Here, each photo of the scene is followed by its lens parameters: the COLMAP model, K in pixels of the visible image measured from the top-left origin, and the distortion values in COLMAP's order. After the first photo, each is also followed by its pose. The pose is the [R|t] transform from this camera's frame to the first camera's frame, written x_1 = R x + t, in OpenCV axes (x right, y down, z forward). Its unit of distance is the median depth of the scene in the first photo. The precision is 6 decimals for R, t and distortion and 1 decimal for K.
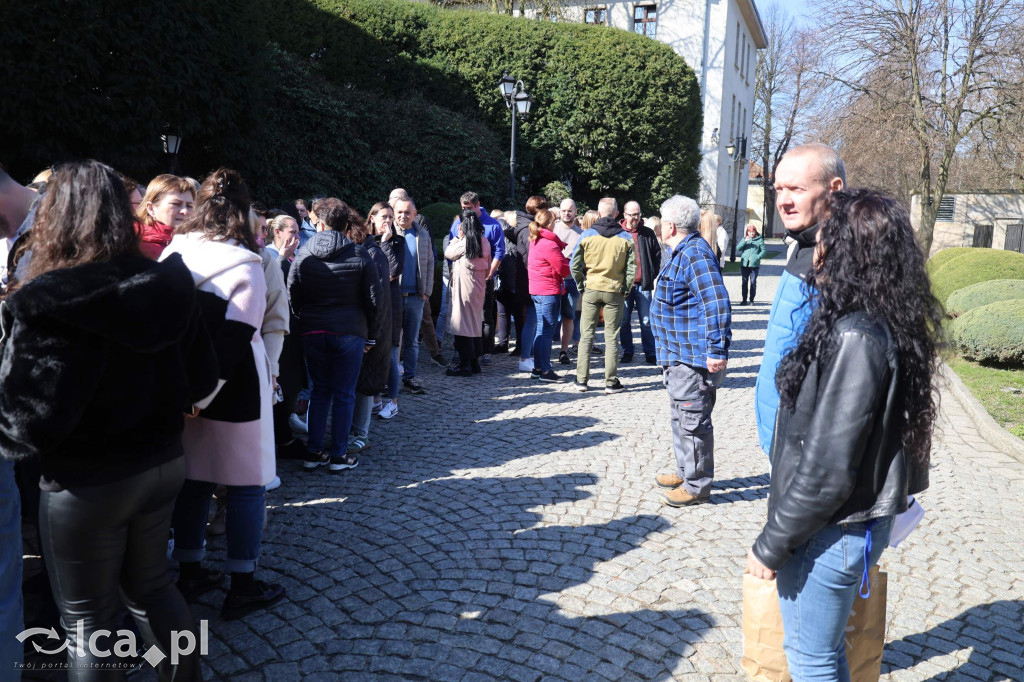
lens RADIAL K [[761.6, 0, 507.1], [0, 761.6, 341.6], [0, 0, 1]] dist [-0.010020, 0.020538]
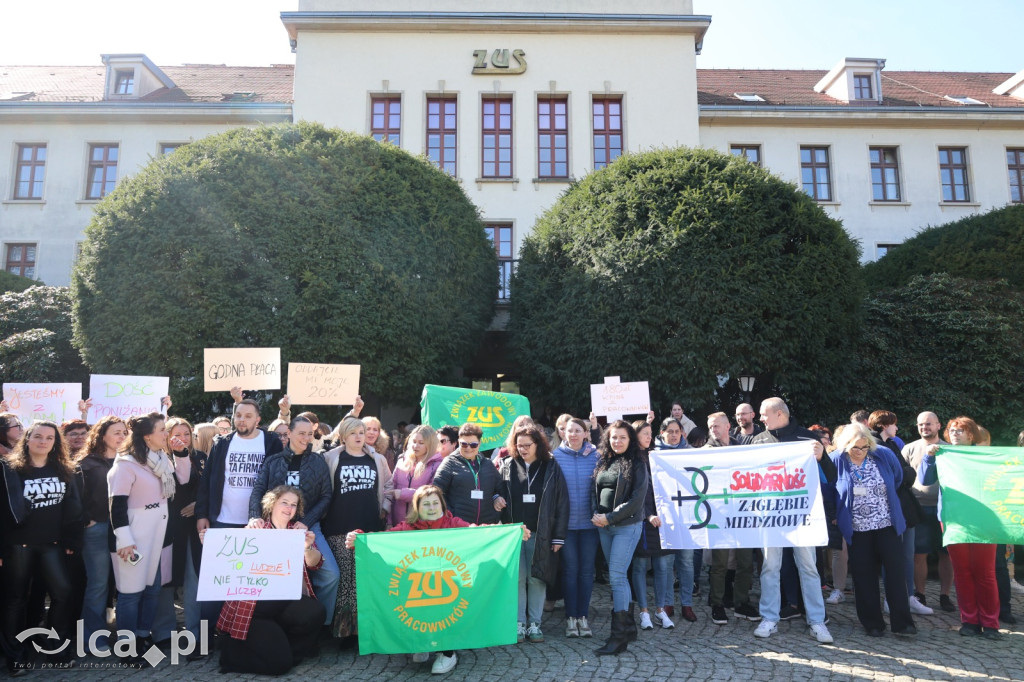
lens RADIAL K [[697.8, 0, 523.3], [0, 697.8, 338.3], [0, 0, 1]] dist [0.000782, -0.003457]
pose [[0.417573, -0.176981, -0.891241, 0.160022], [-0.126661, 0.959934, -0.249966, -0.002735], [0.899772, 0.217265, 0.378427, 0.095169]]
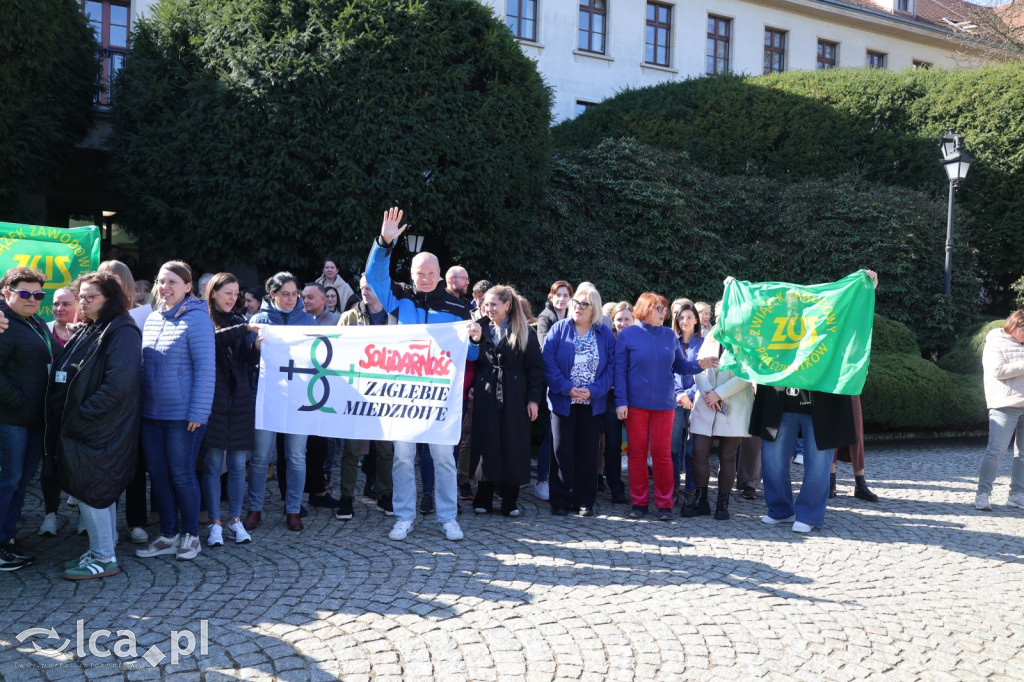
lens RADIAL K [[826.7, 0, 512.2], [0, 826.7, 344.5], [0, 0, 1]] dist [-0.020295, 0.018551]
pose [[0.745463, 0.006481, -0.666515, 0.153797], [-0.110003, 0.987437, -0.113431, -0.005414], [0.657407, 0.157878, 0.736811, 0.113205]]
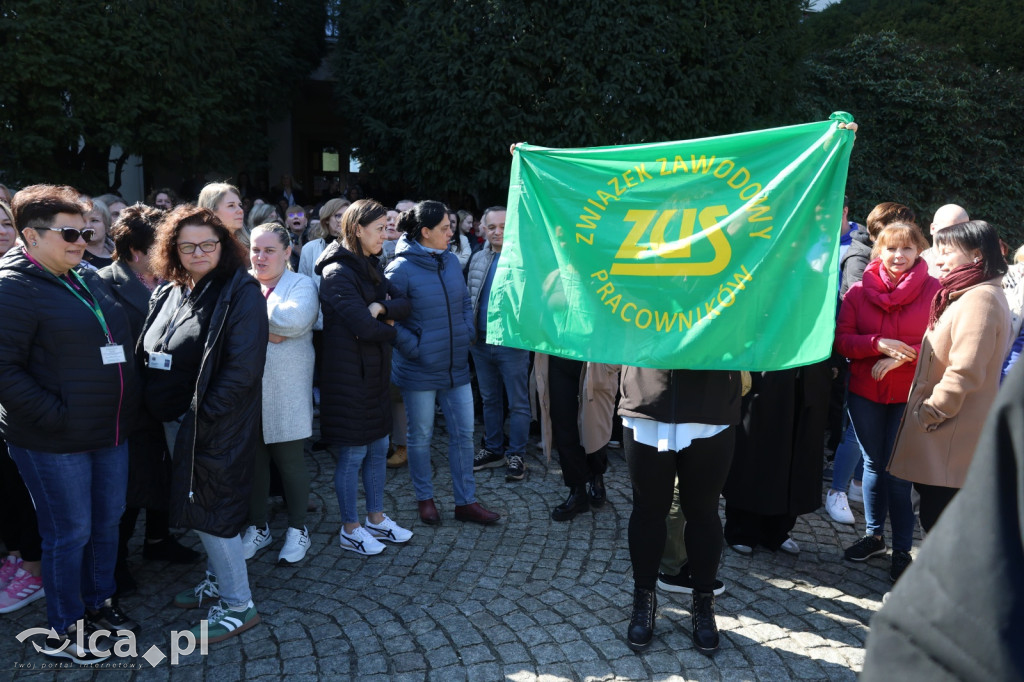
lens RADIAL K [[697.8, 0, 508.5], [0, 697.8, 344.9], [0, 0, 1]] dist [0.000782, -0.003457]
pose [[0.550721, 0.113153, -0.826984, 0.070999], [-0.140513, 0.989197, 0.041775, -0.020686], [0.822777, 0.093196, 0.560672, 0.162223]]
